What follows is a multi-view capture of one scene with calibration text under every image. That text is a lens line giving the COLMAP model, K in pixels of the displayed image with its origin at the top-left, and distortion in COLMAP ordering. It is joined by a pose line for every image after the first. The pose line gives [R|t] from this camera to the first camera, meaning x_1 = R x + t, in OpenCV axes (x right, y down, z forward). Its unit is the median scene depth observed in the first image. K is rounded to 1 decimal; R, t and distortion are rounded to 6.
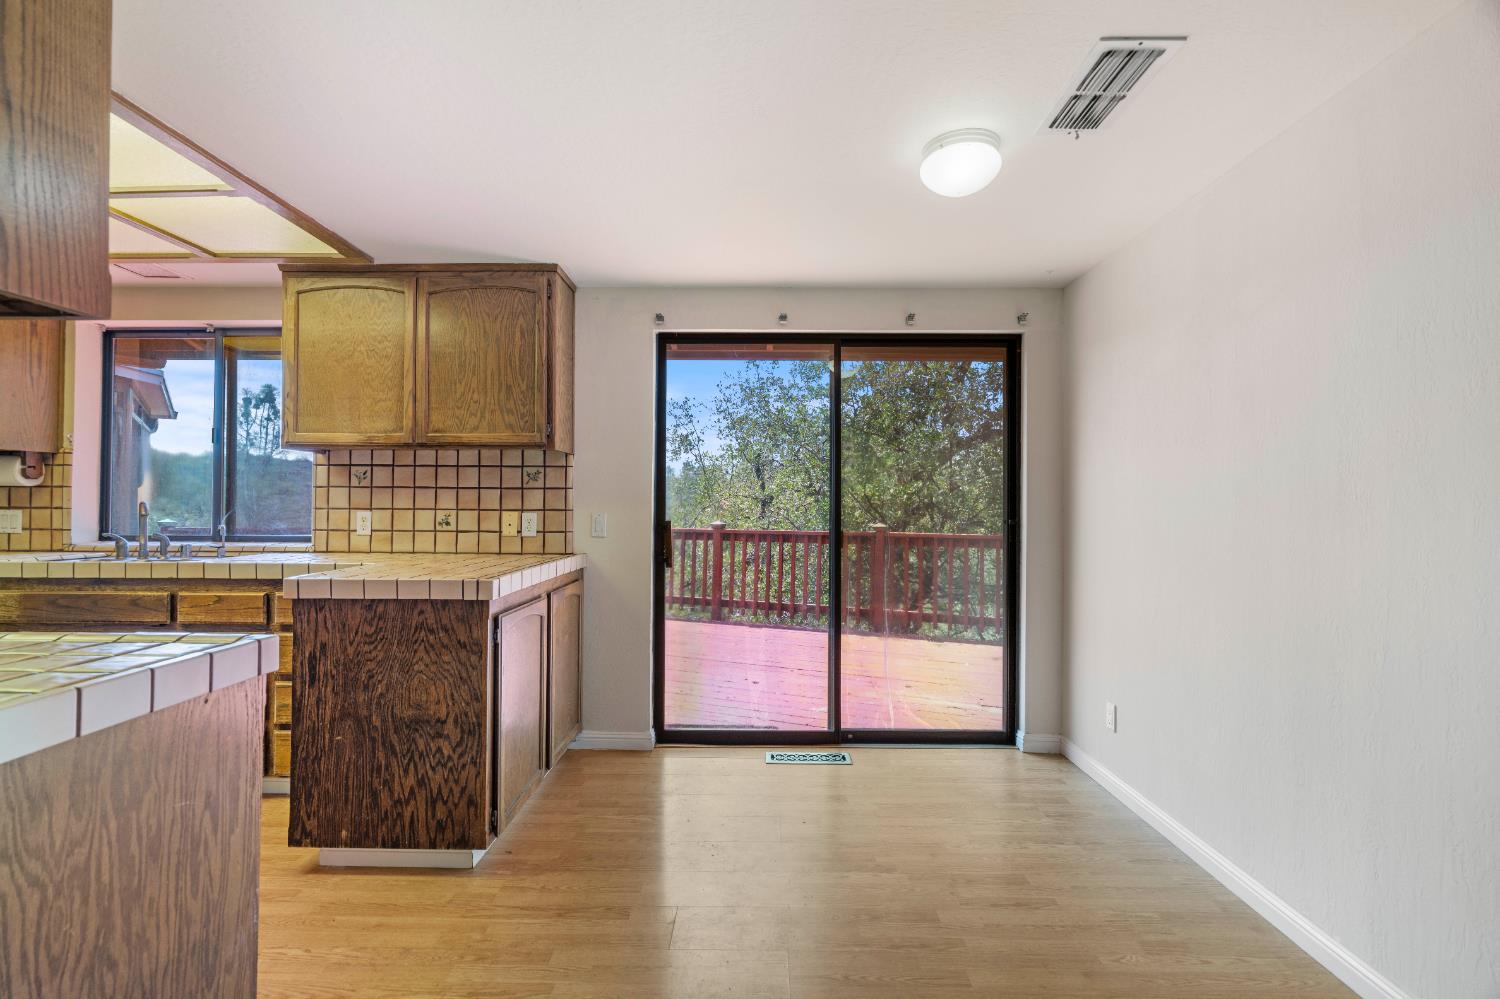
lens RADIAL K [[686.6, 0, 753.0], [0, 686.6, 499.5], [0, 0, 1]] dist [-0.004027, 0.000123]
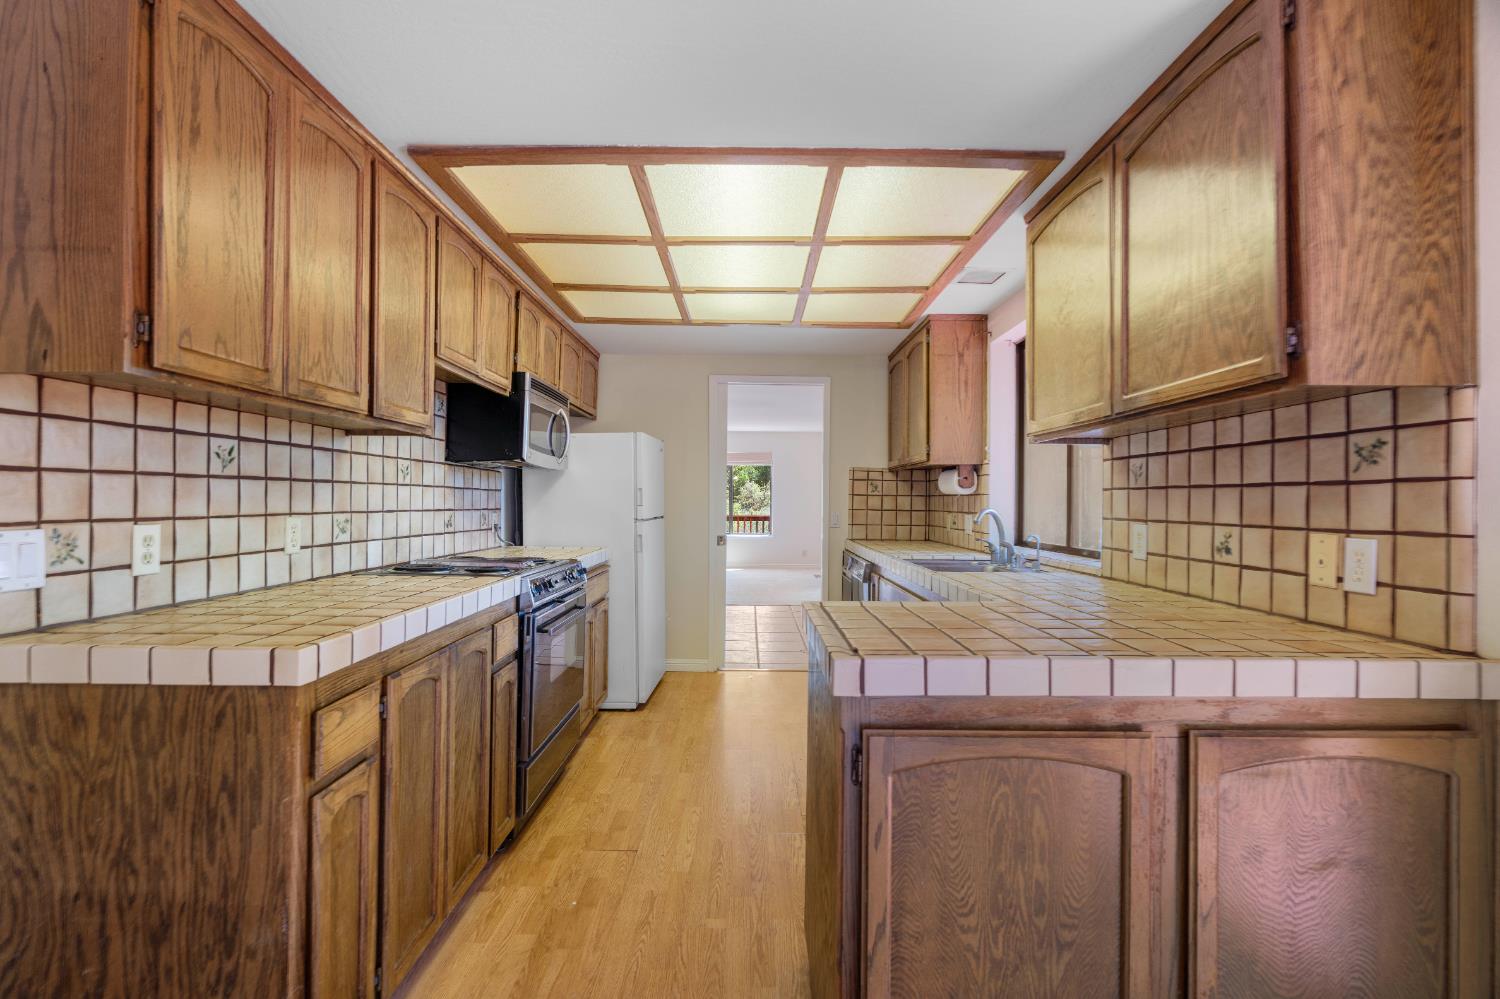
lens RADIAL K [[686.6, 0, 751.6], [0, 686.6, 496.6], [0, 0, 1]] dist [-0.004027, 0.000123]
pose [[0.009417, -0.011984, -0.999884, 0.107093], [0.000809, 0.999928, -0.011977, -0.002129], [0.999955, -0.000696, 0.009426, 0.625134]]
